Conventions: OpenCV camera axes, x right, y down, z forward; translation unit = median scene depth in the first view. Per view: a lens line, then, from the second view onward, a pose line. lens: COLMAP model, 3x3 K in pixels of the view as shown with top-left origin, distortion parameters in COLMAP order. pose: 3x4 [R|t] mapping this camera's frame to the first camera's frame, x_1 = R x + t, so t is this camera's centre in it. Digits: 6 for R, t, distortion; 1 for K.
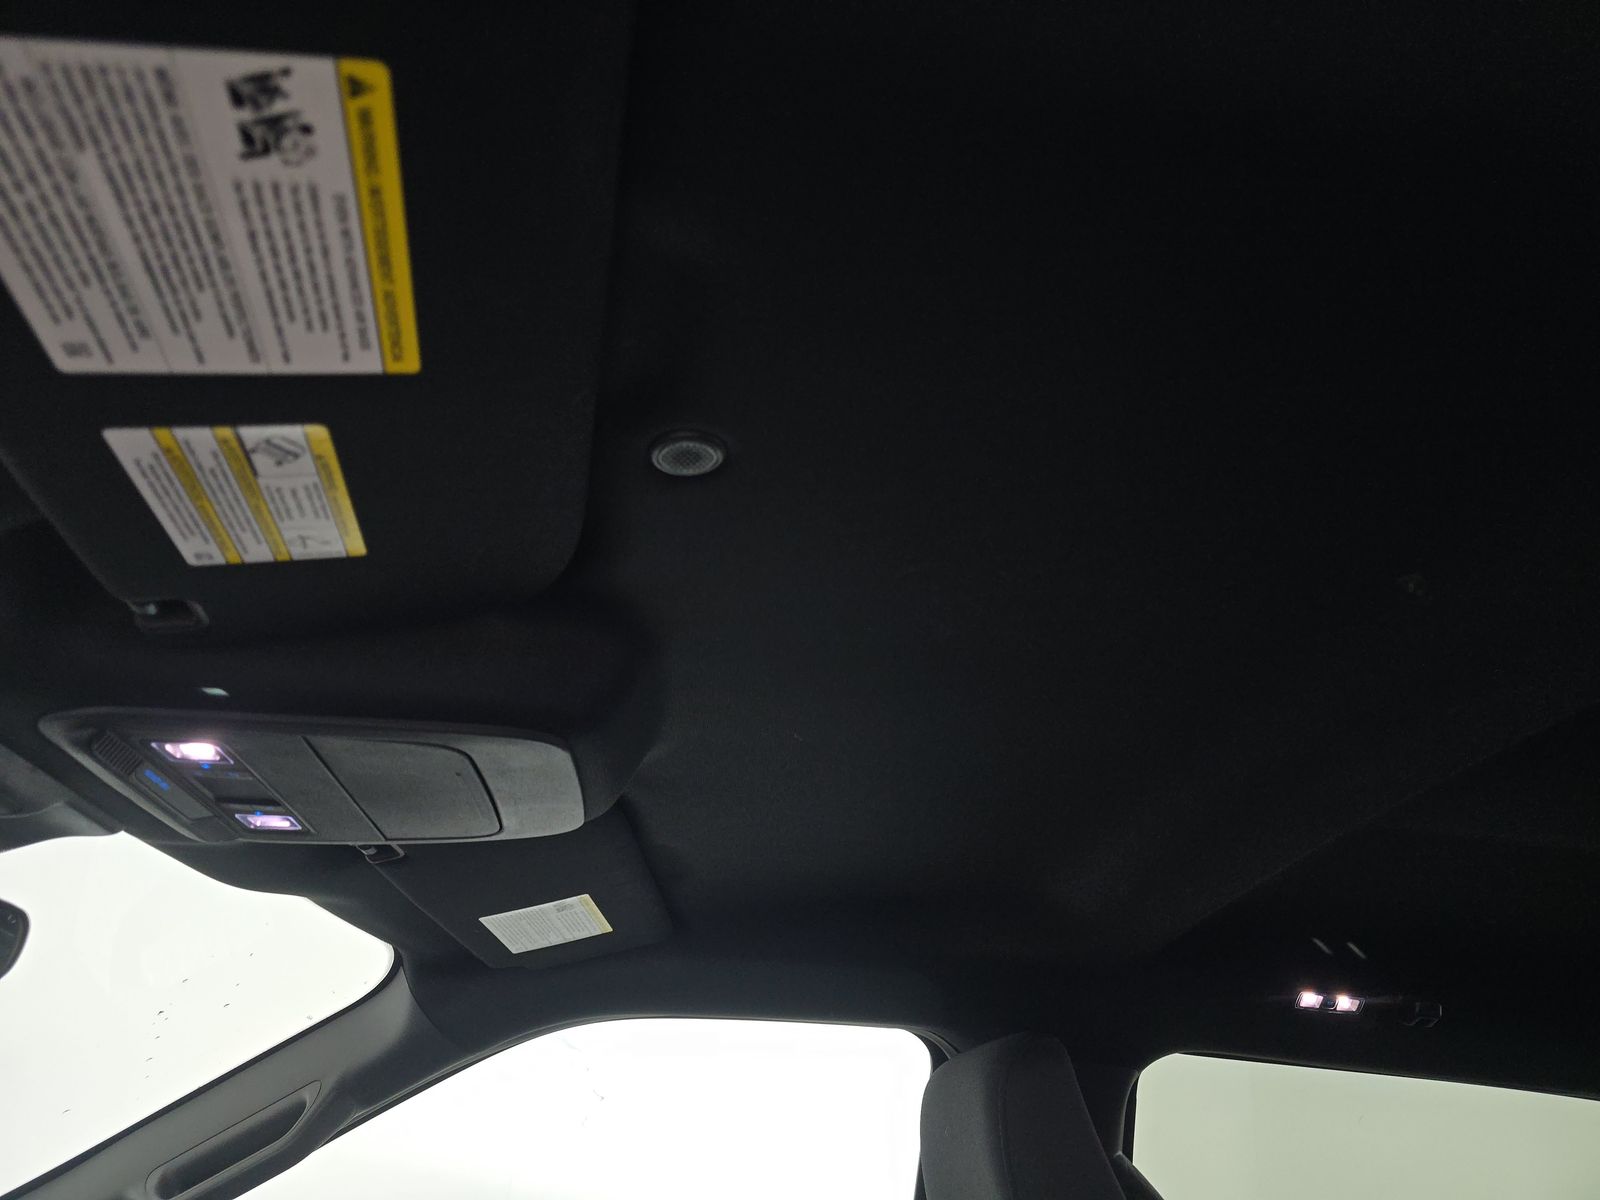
lens RADIAL K [[1114.9, 0, 791.3], [0, 1114.9, 603.9], [0, 0, 1]] dist [0.064896, -0.069082]
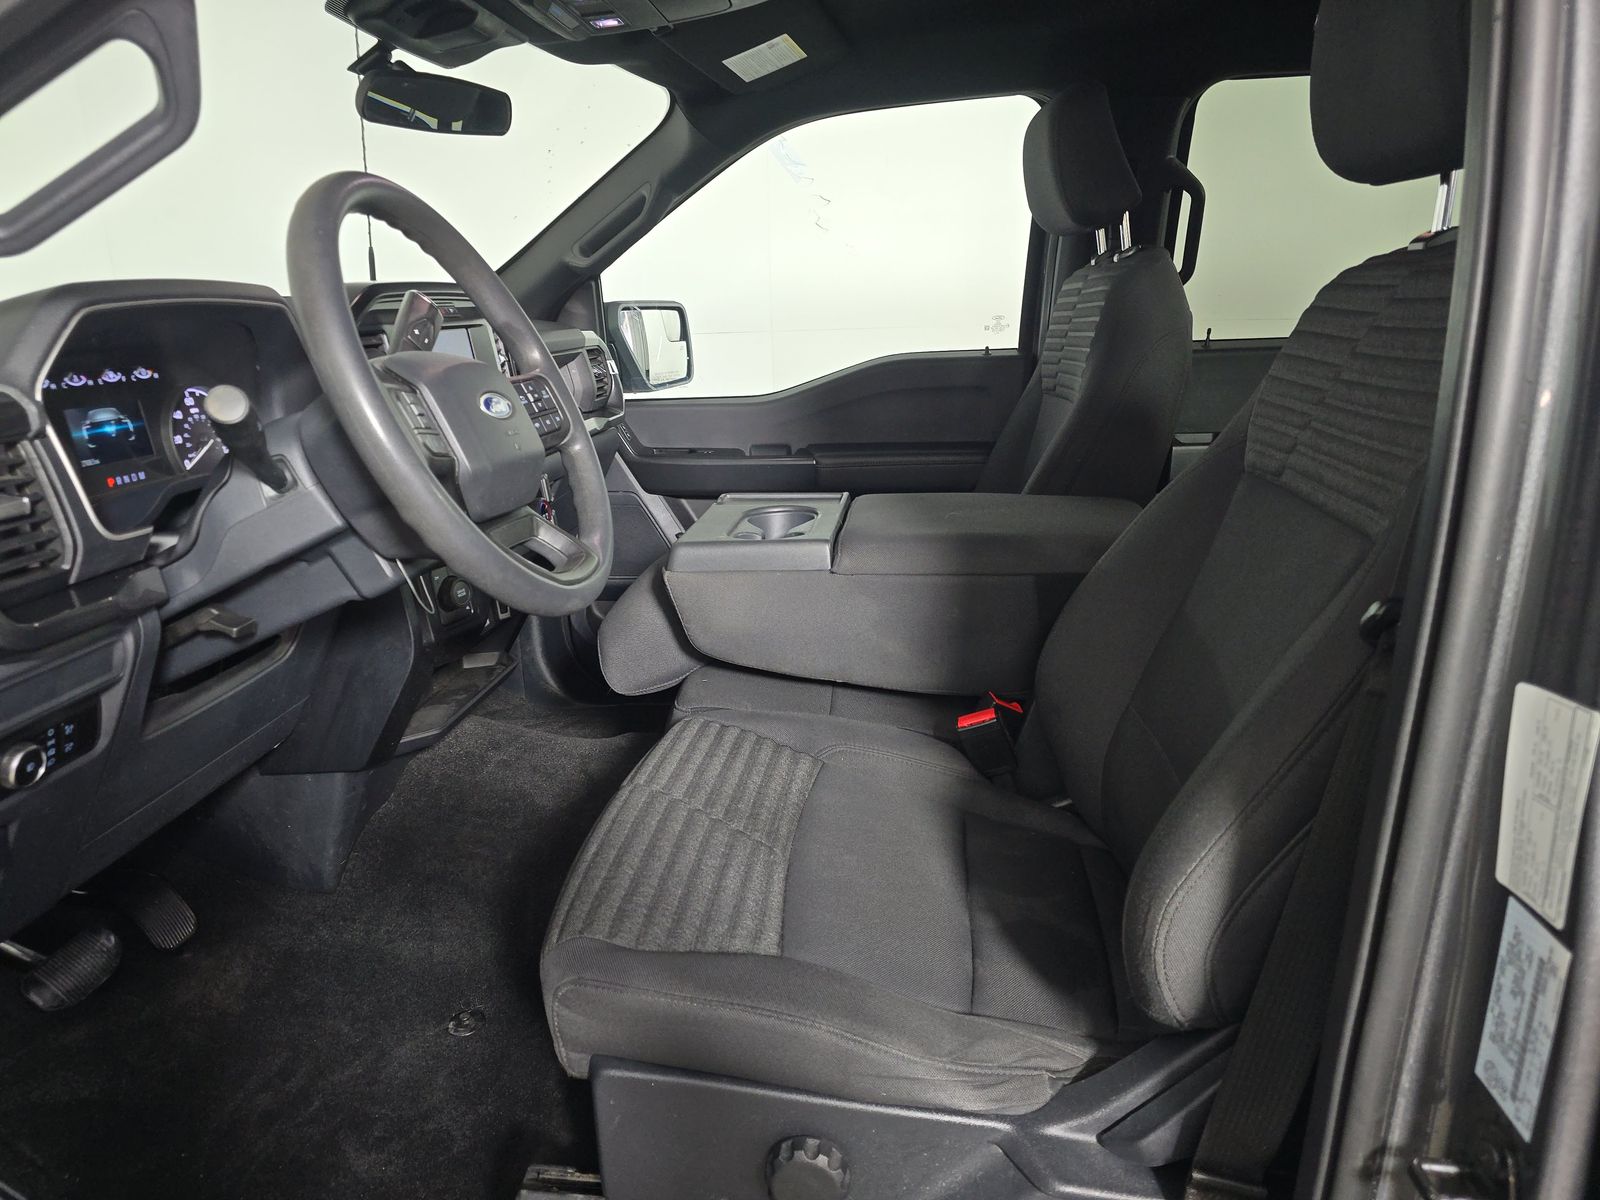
lens RADIAL K [[1114.9, 0, 791.3], [0, 1114.9, 603.9], [0, 0, 1]] dist [0.064896, -0.069082]
pose [[0.973465, -0.056614, -0.221722, 0.117029], [0.192419, 0.726938, 0.659193, -0.180627], [0.123859, -0.684365, 0.718542, -0.609739]]
